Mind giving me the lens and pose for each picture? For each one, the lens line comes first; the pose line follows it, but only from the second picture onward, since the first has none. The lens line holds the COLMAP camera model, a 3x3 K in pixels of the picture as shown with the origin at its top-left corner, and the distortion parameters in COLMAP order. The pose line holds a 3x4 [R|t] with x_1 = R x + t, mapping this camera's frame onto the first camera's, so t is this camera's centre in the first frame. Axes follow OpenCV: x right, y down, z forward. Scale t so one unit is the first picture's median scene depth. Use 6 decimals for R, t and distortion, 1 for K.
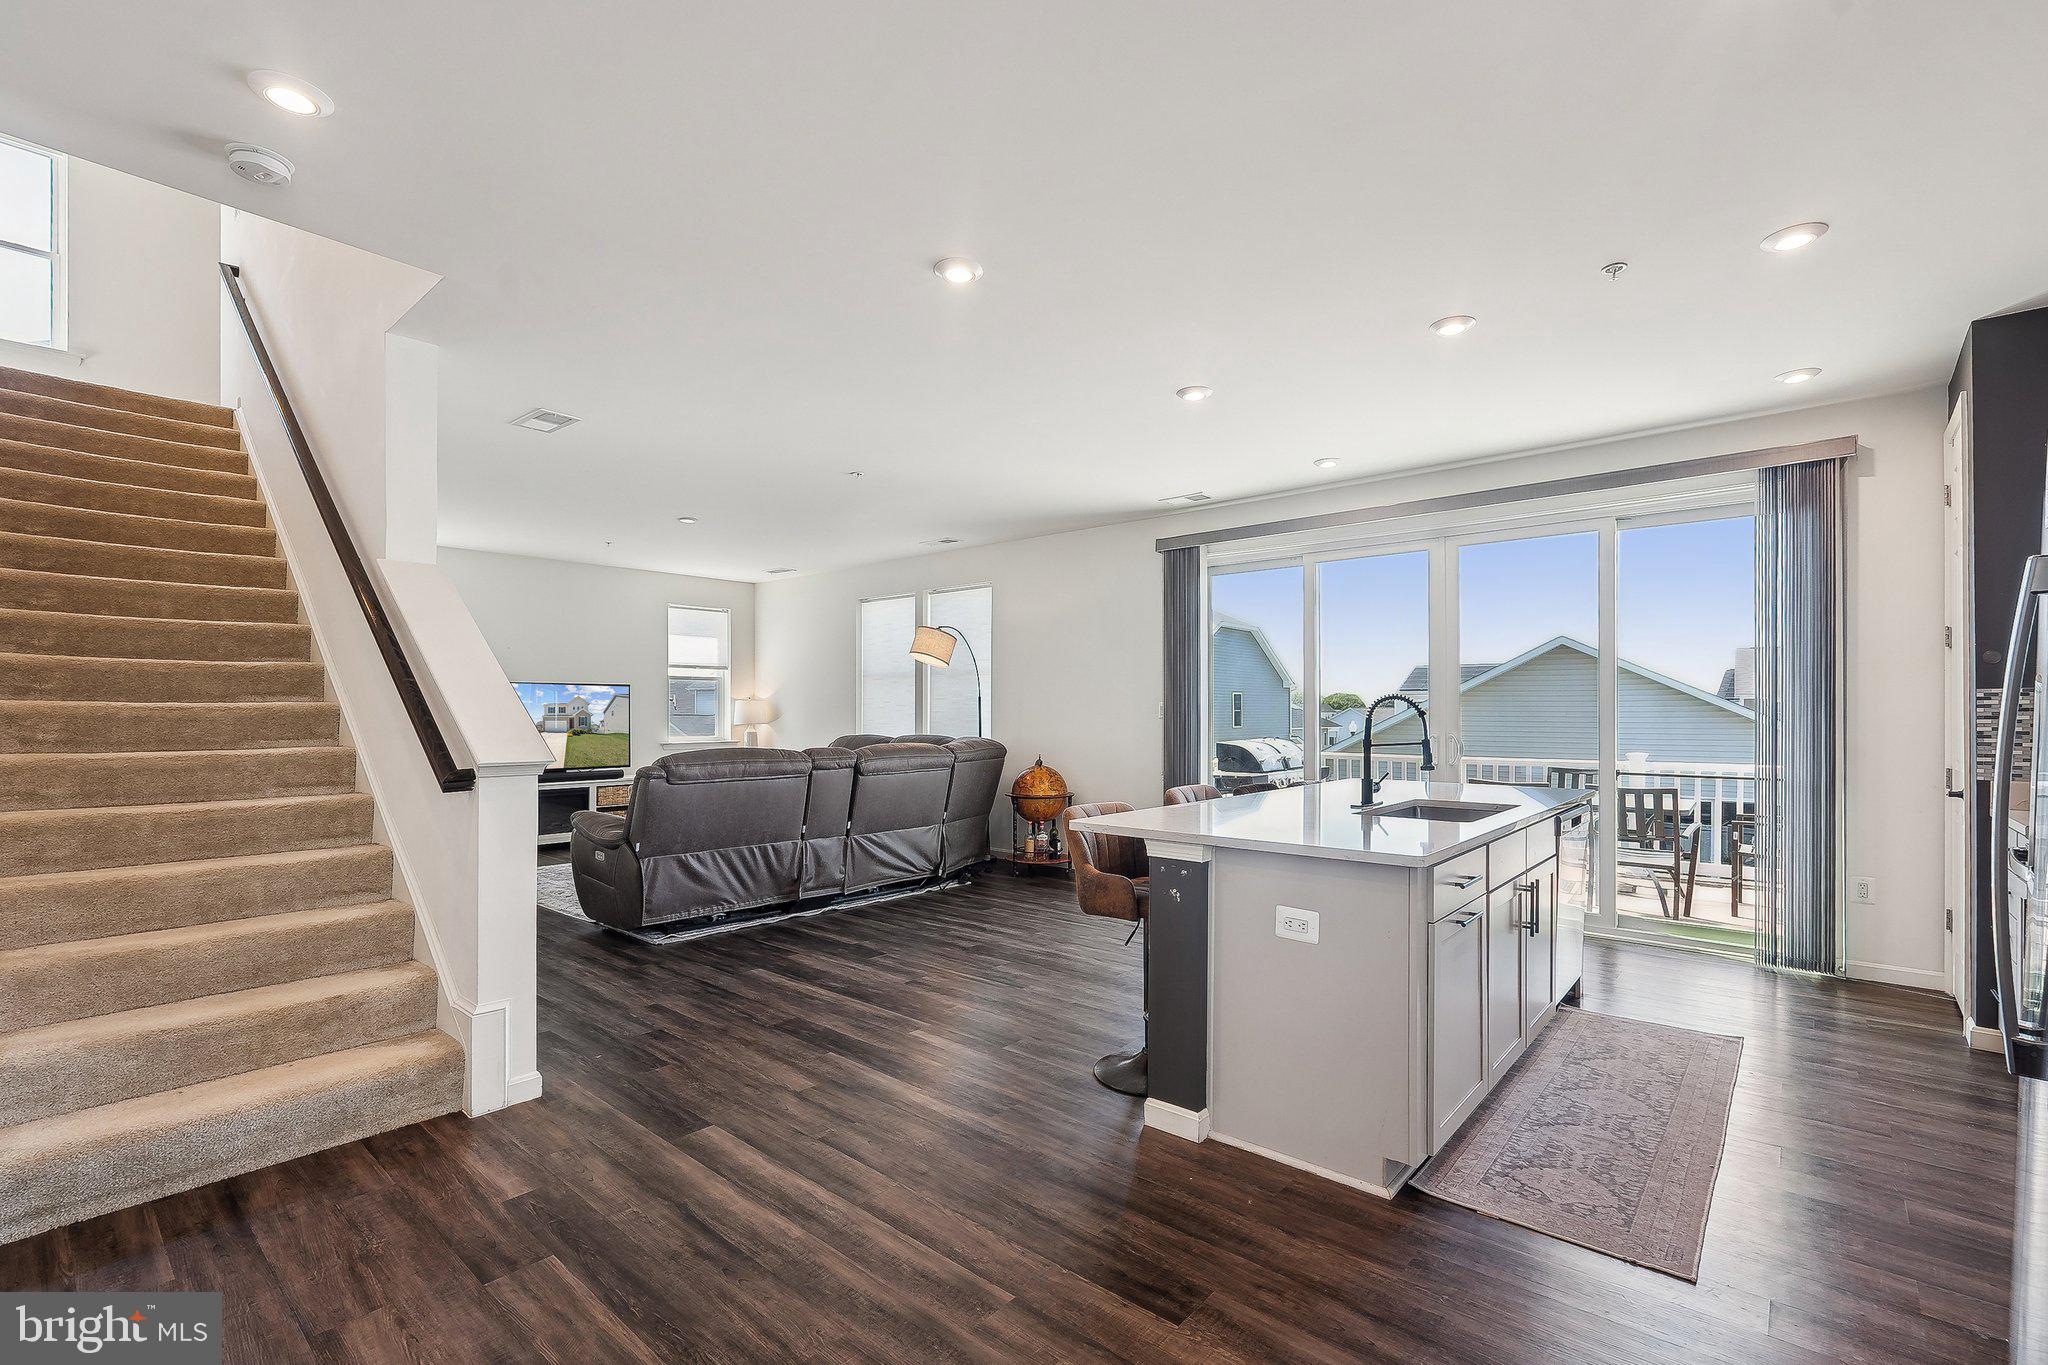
lens RADIAL K [[917.6, 0, 1020.6], [0, 917.6, 720.0], [0, 0, 1]] dist [-0.003641, -0.000570]
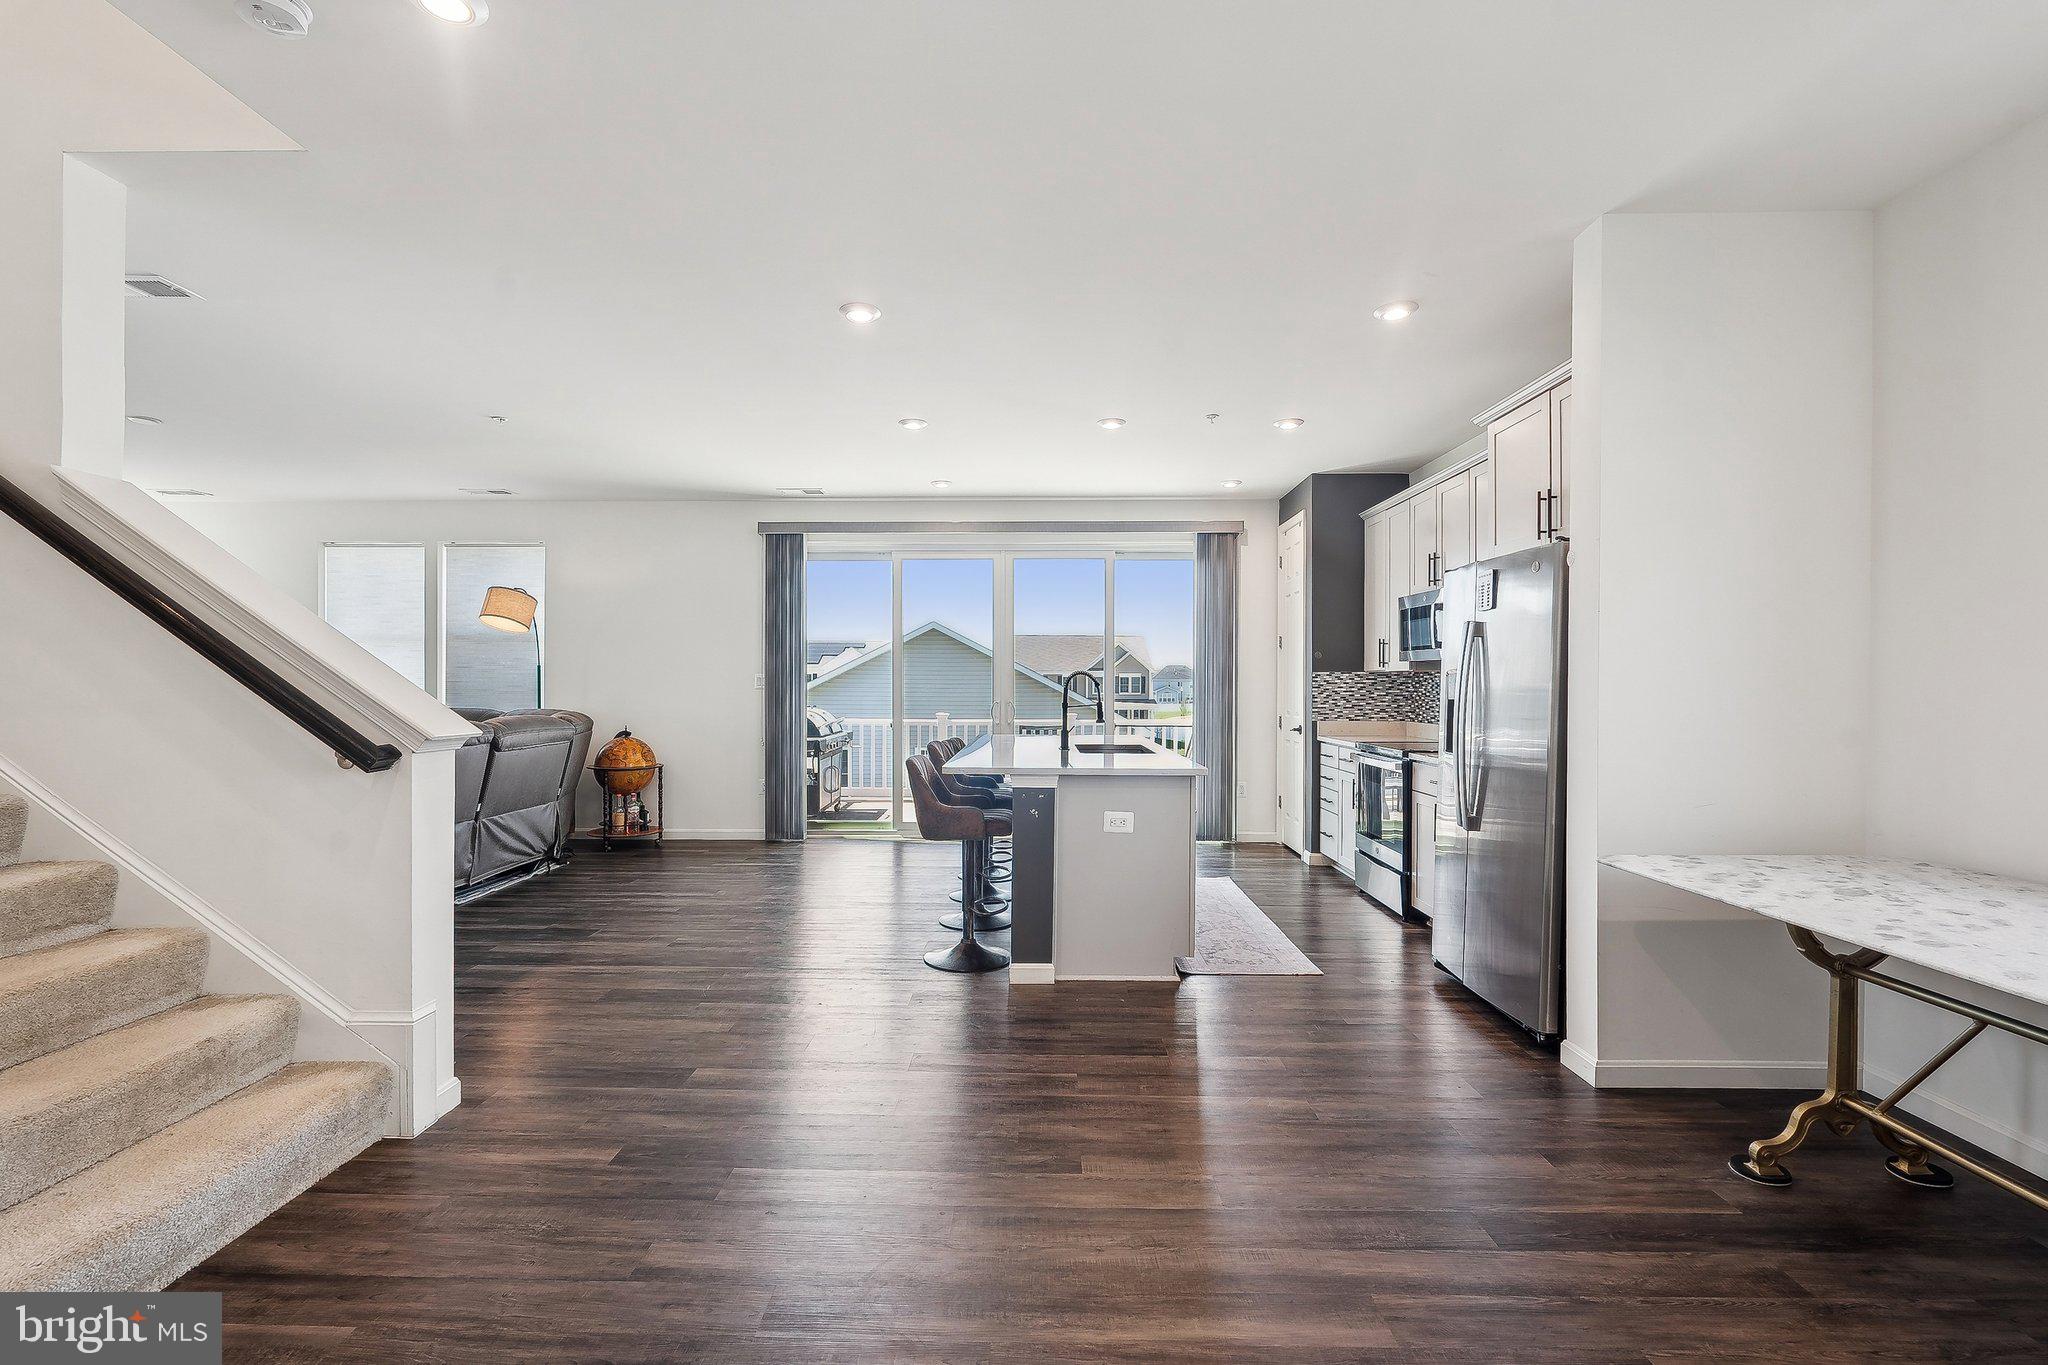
lens RADIAL K [[917.6, 0, 1020.6], [0, 917.6, 720.0], [0, 0, 1]] dist [-0.003641, -0.000570]
pose [[0.760348, -0.021866, 0.649148, -0.428027], [0.002560, 0.999526, 0.030669, 0.003268], [-0.649511, -0.021658, 0.760044, -0.026827]]
